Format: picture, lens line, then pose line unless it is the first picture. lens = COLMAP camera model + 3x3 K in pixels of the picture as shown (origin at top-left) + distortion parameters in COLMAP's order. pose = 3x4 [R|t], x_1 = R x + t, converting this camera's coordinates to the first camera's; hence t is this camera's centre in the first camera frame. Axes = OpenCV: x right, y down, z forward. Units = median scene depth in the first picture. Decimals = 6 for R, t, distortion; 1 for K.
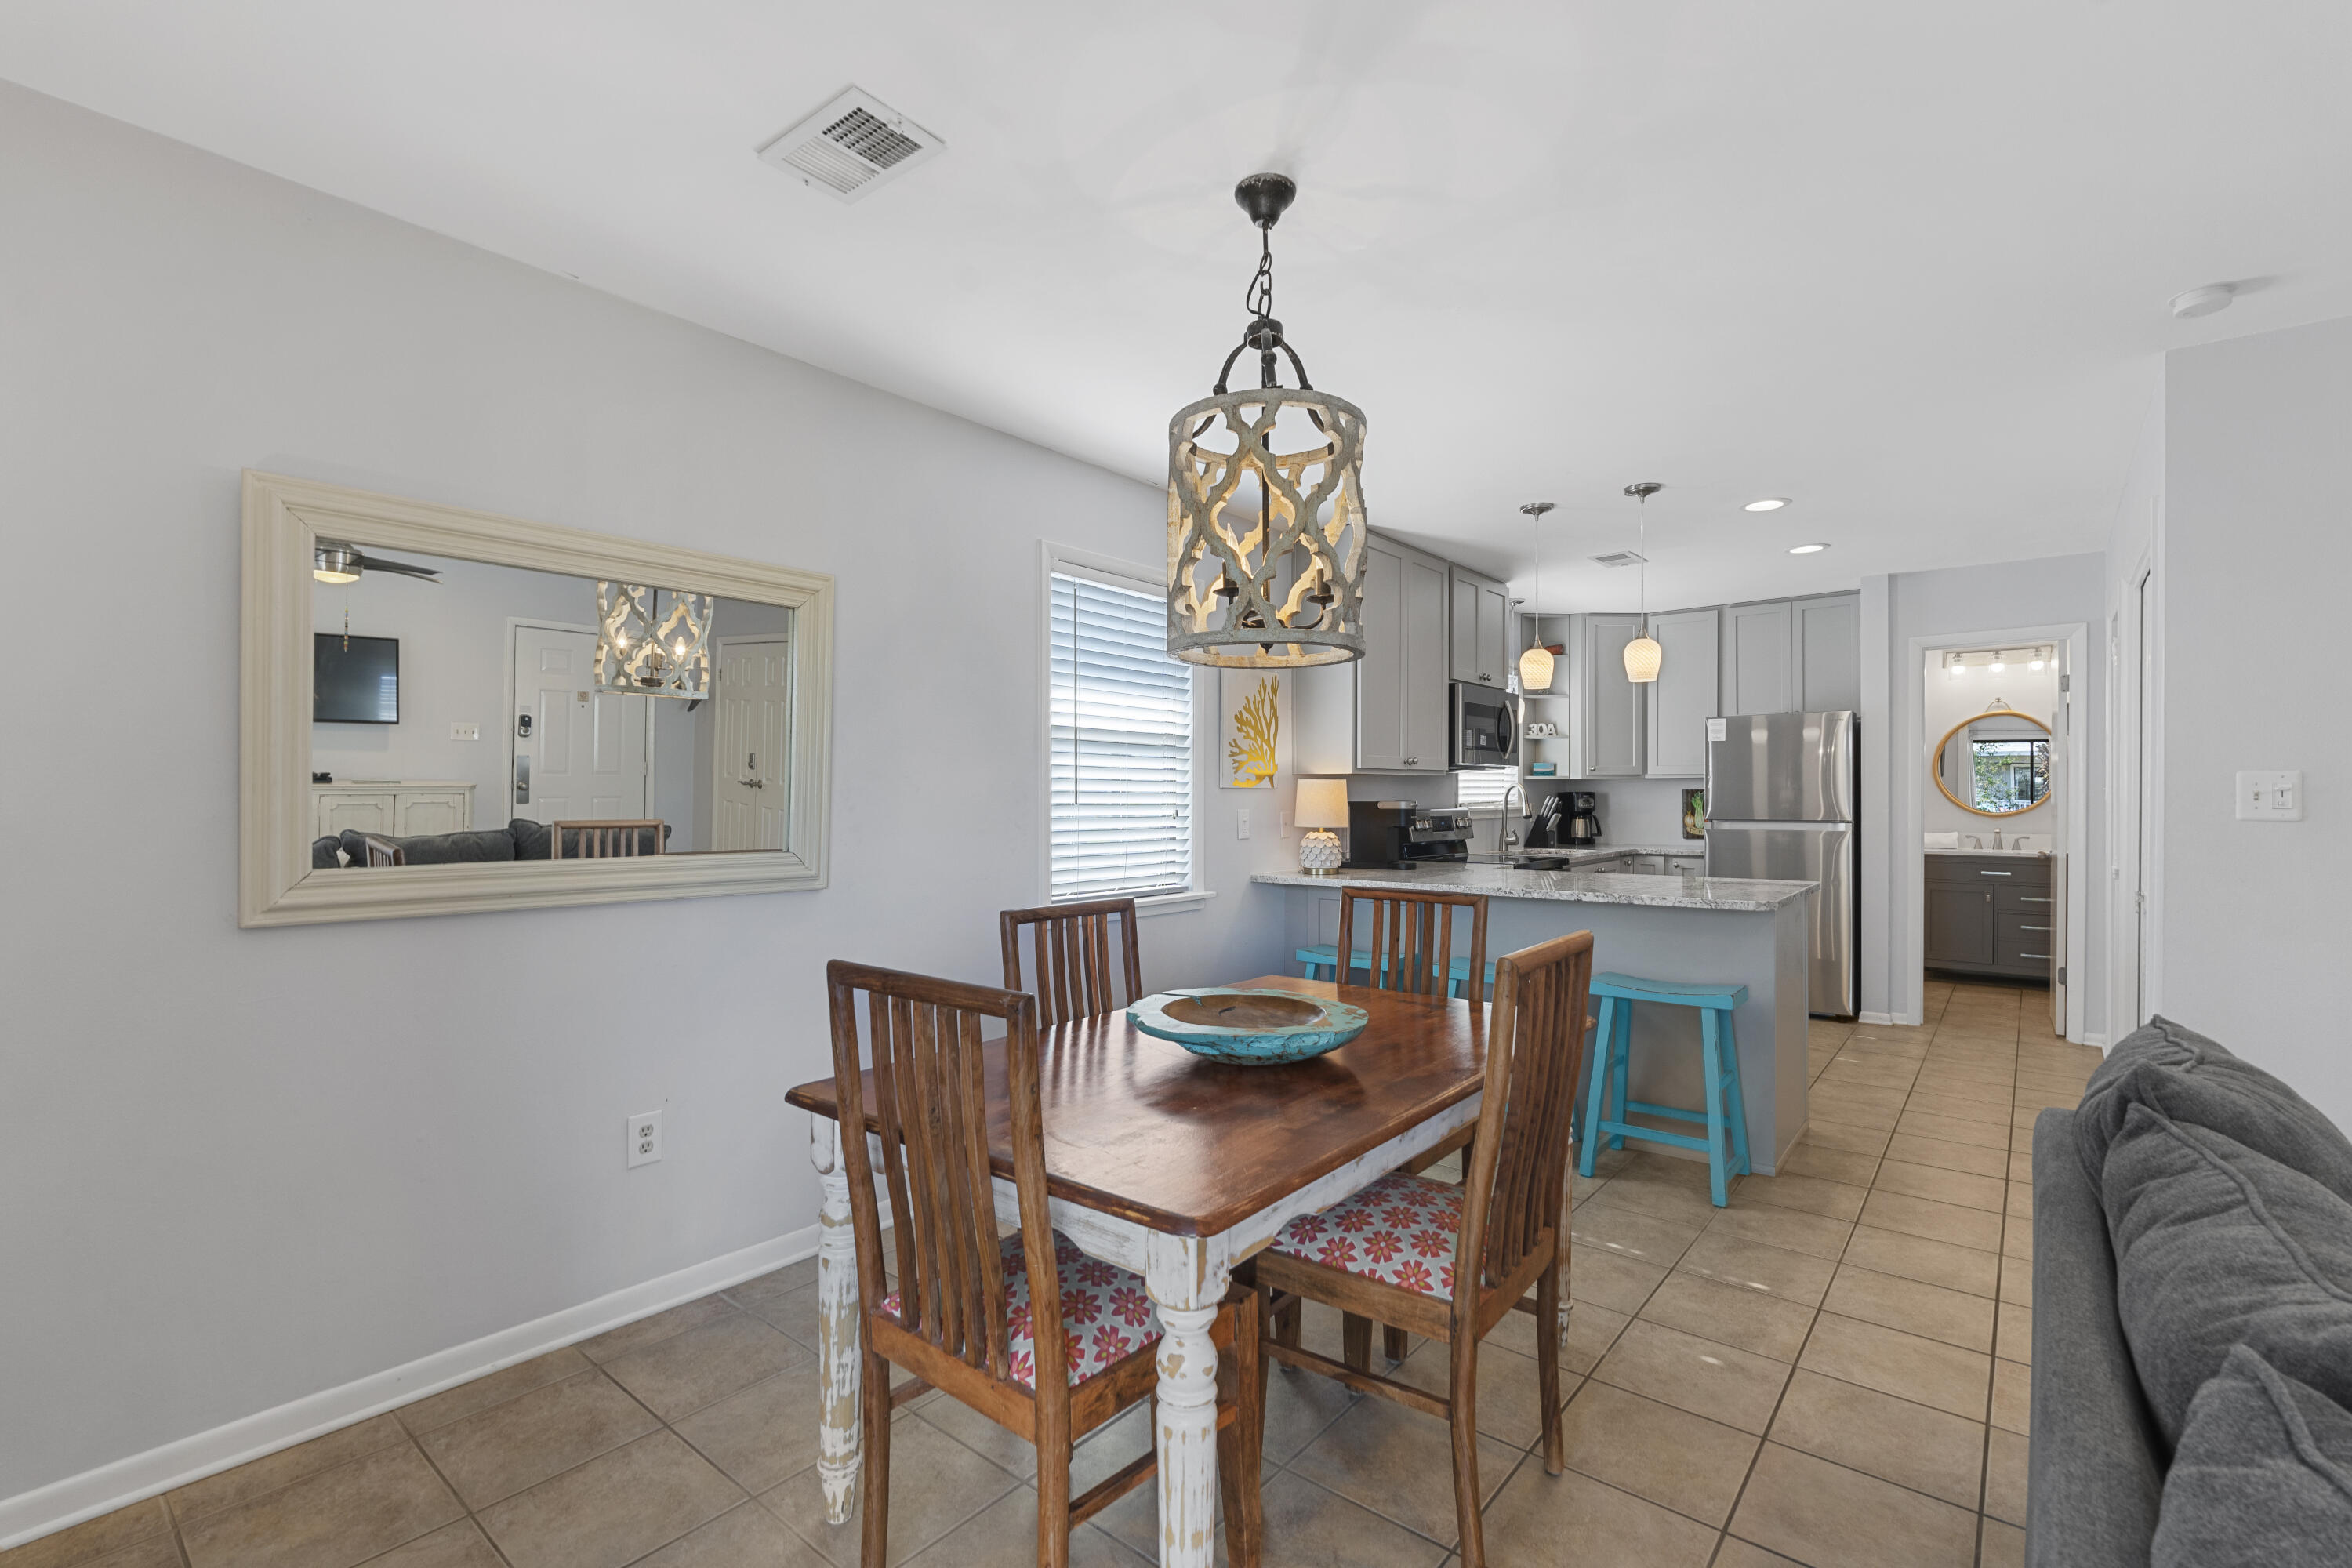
lens RADIAL K [[1035.5, 0, 1180.7], [0, 1035.5, 804.2], [0, 0, 1]] dist [-0.003353, -0.000672]
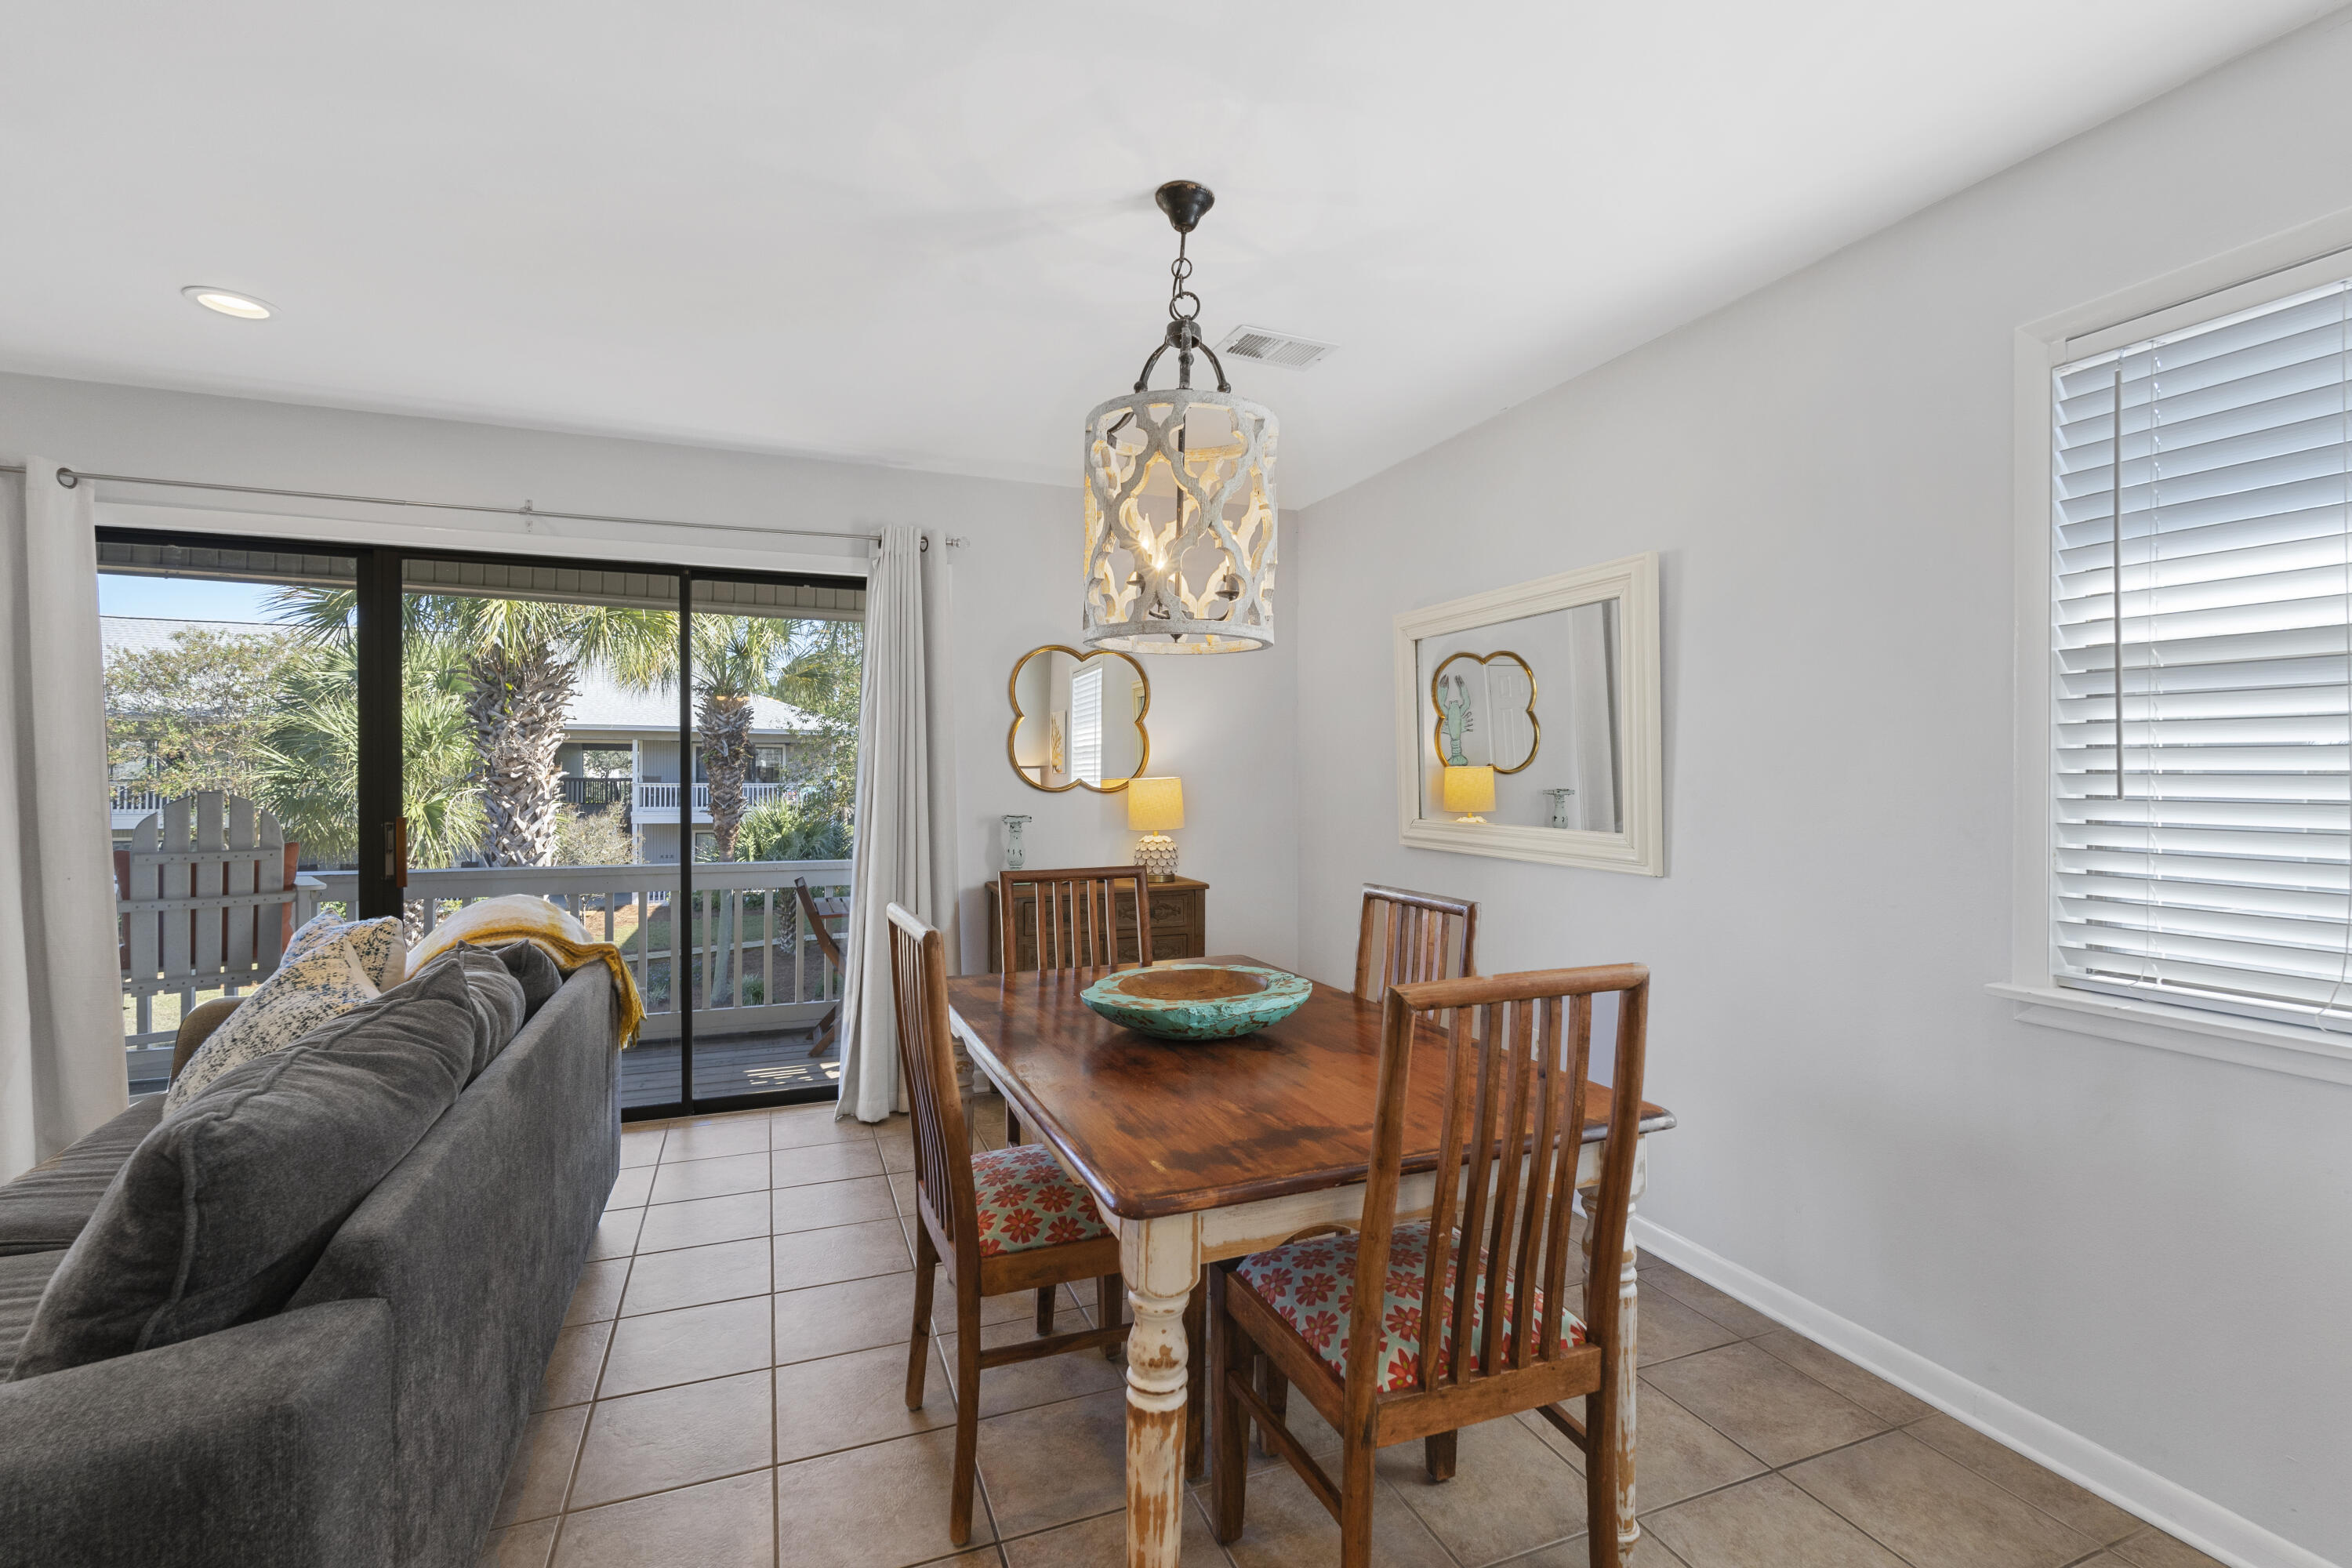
lens RADIAL K [[1035.5, 0, 1180.6], [0, 1035.5, 779.9], [0, 0, 1]] dist [-0.003353, -0.000672]
pose [[-0.476995, 0.000225, -0.878906, 0.343109], [-0.008968, 0.999947, 0.005123, -0.005165], [0.878860, 0.010326, -0.476968, 0.516739]]
